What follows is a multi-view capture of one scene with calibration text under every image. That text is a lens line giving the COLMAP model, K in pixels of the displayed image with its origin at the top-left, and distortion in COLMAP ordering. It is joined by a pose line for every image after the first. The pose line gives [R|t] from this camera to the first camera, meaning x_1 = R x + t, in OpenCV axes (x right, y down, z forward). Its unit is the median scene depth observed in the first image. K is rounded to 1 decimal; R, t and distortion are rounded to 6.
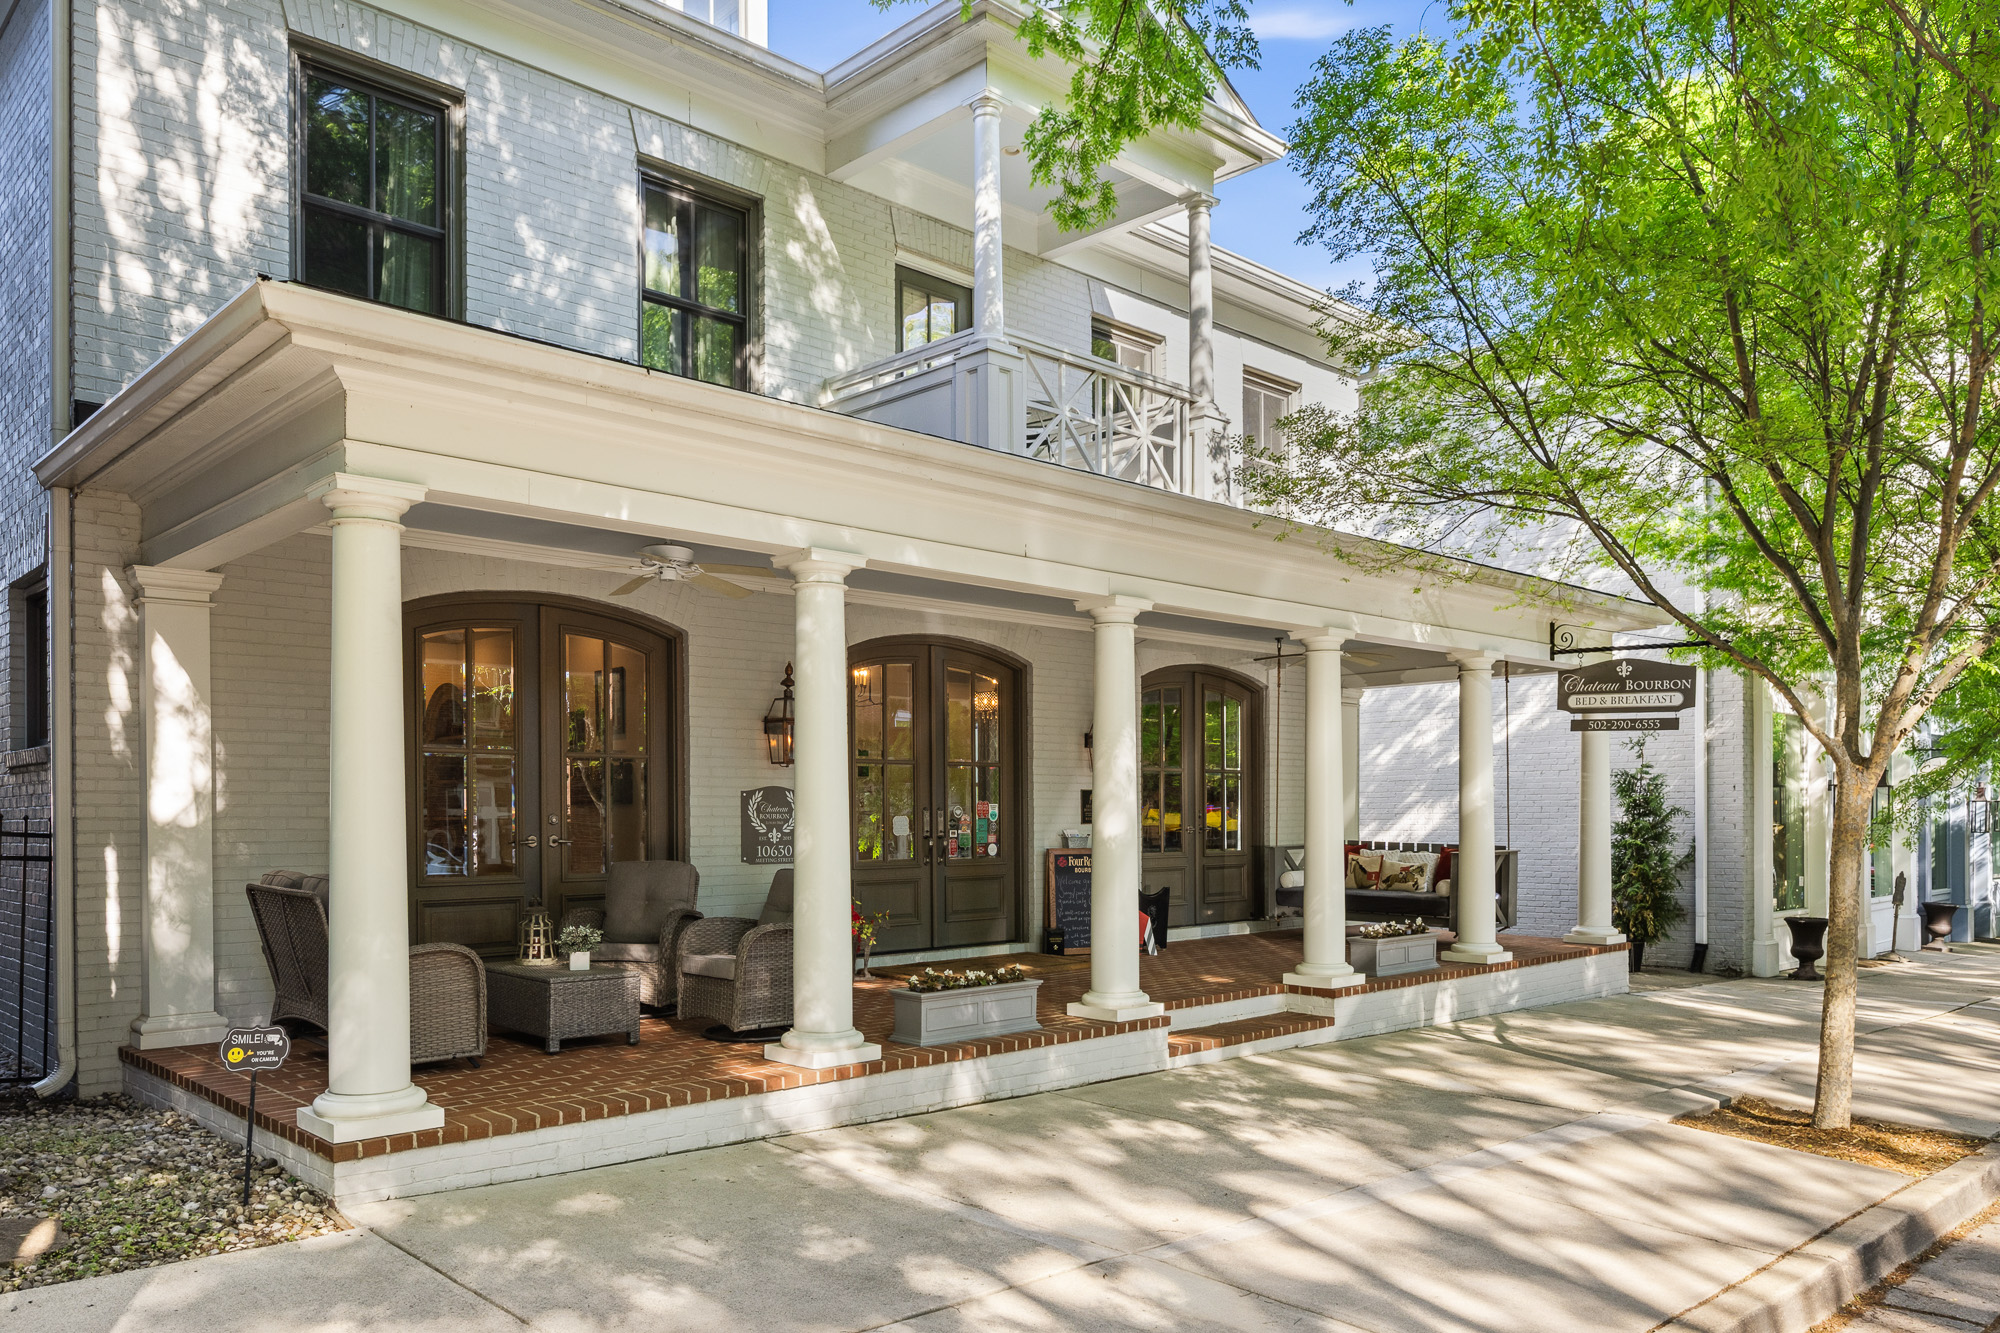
lens RADIAL K [[1412.7, 0, 1000.0], [0, 1412.7, 666.5], [0, 0, 1]] dist [-0.007194, -0.001402]
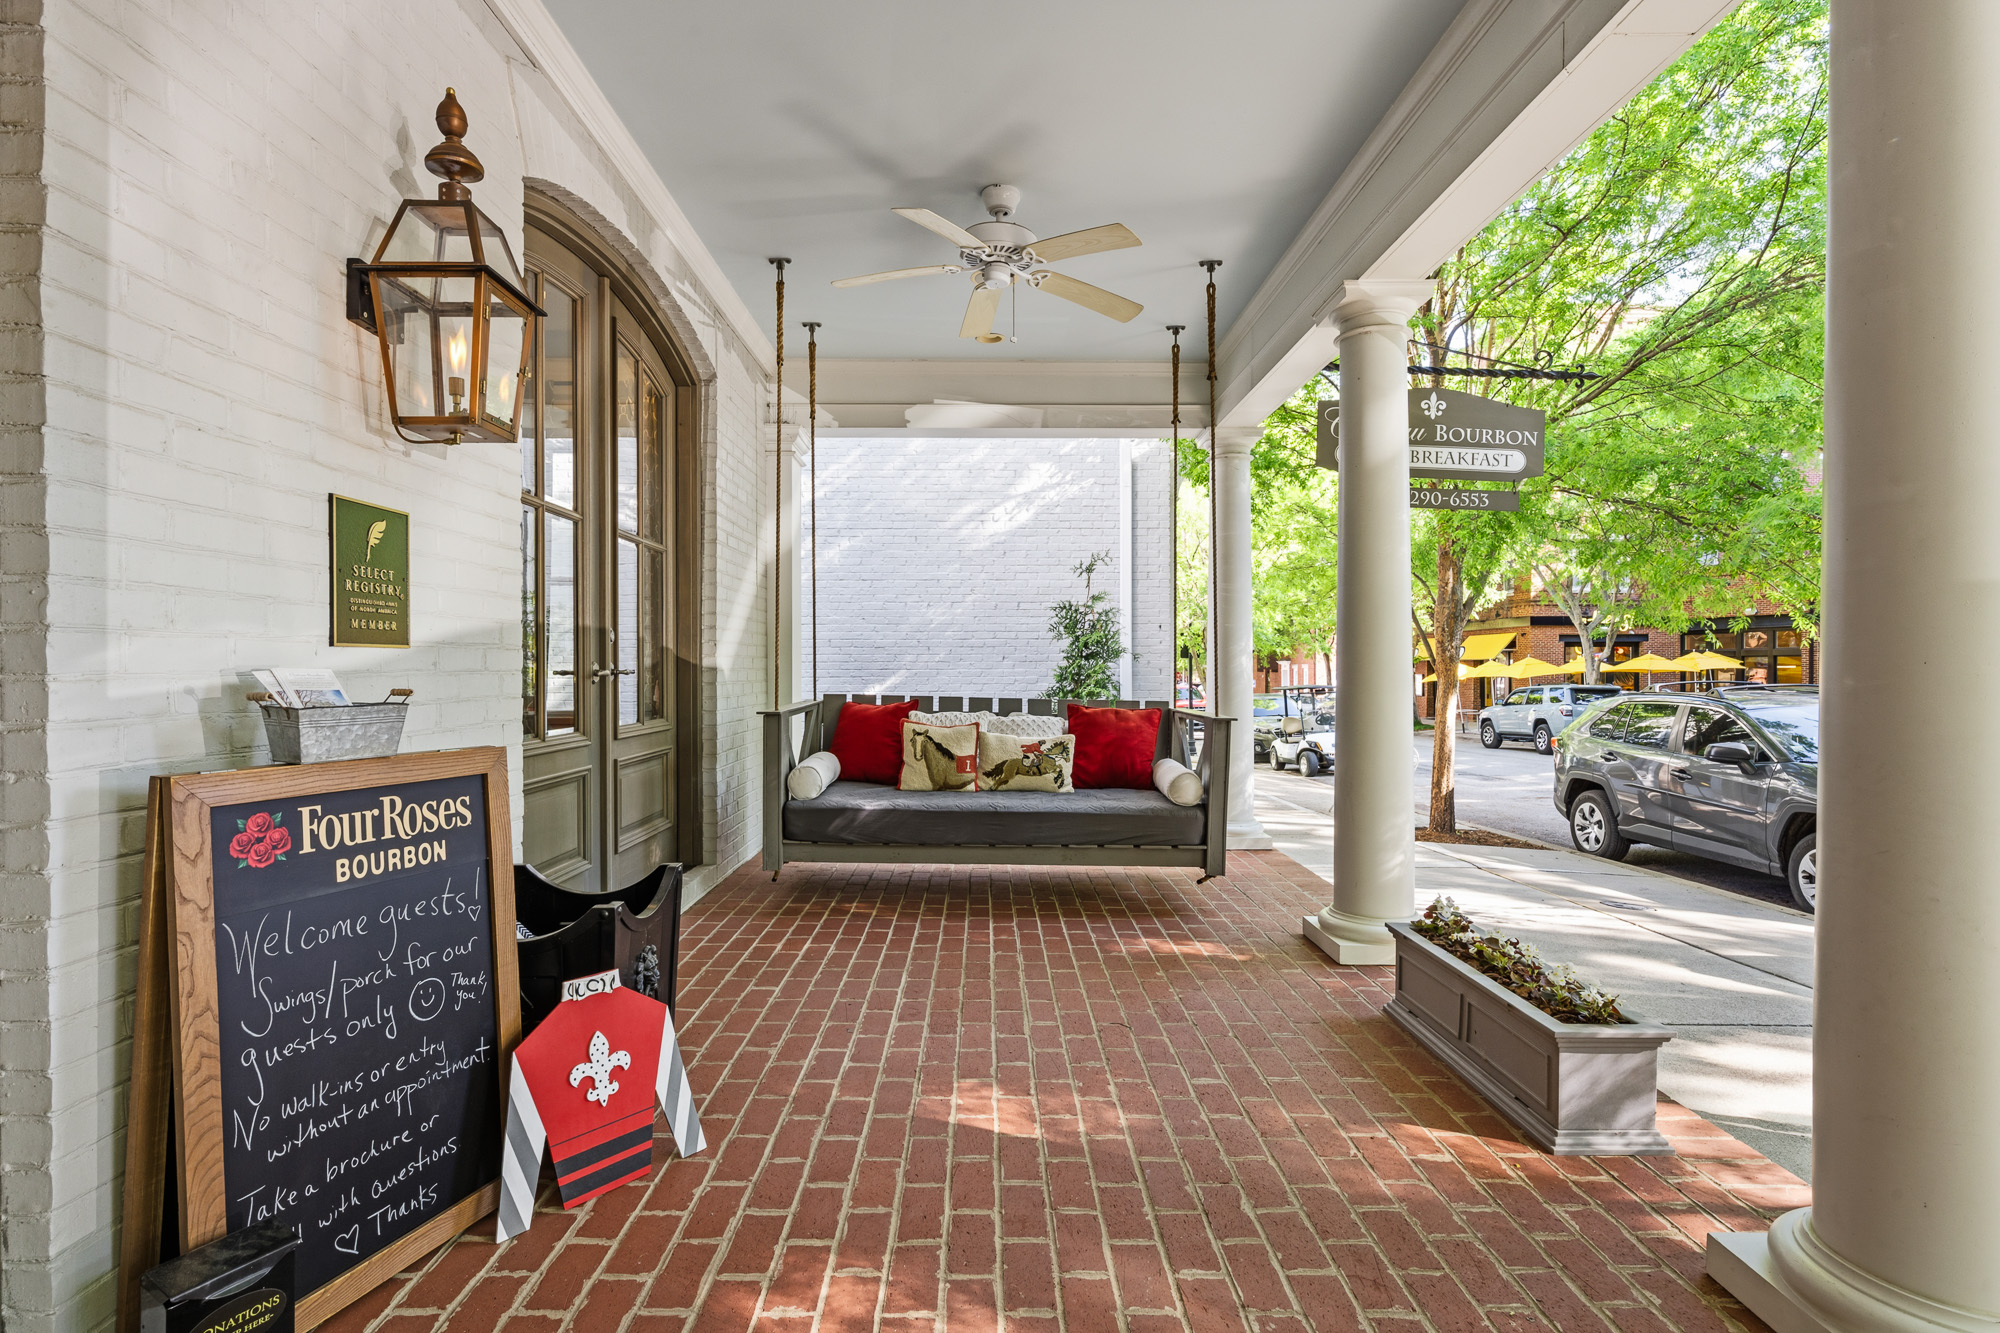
lens RADIAL K [[972.6, 0, 1000.0], [0, 972.6, 666.5], [0, 0, 1]] dist [-0.000303, 0.000108]
pose [[0.675285, 0.006453, 0.737528, 0.020398], [-0.080851, 0.994583, 0.065325, 0.132586], [-0.733112, -0.103743, 0.672149, 1.125120]]
